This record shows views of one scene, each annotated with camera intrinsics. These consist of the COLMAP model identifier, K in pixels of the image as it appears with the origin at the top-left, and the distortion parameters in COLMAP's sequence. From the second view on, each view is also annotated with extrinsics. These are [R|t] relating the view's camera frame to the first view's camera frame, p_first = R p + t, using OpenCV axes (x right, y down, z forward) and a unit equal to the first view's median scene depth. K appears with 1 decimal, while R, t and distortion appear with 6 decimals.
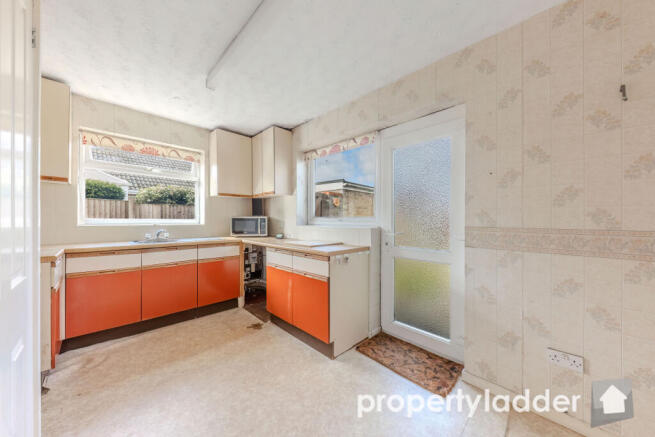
lens RADIAL K [[226.8, 0, 325.8], [0, 226.8, 219.7], [0, 0, 1]] dist [0.003246, -0.000525]
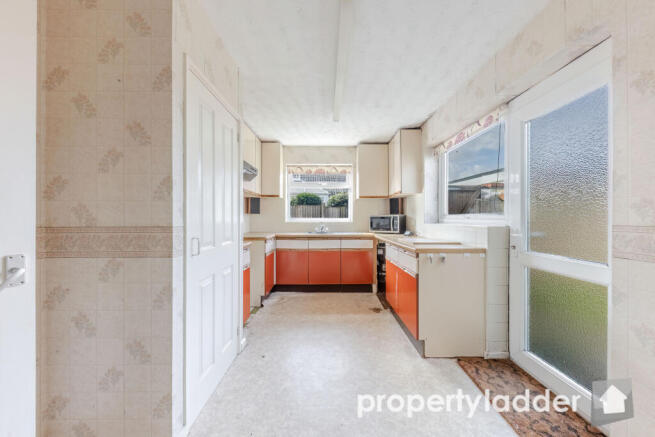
lens RADIAL K [[226.8, 0, 328.3], [0, 226.8, 218.0], [0, 0, 1]] dist [0.003246, -0.000525]
pose [[0.716171, -0.007257, -0.697887, 0.307350], [0.004950, 0.999974, -0.005319, 0.006288], [0.697907, 0.000355, 0.716189, 0.001386]]
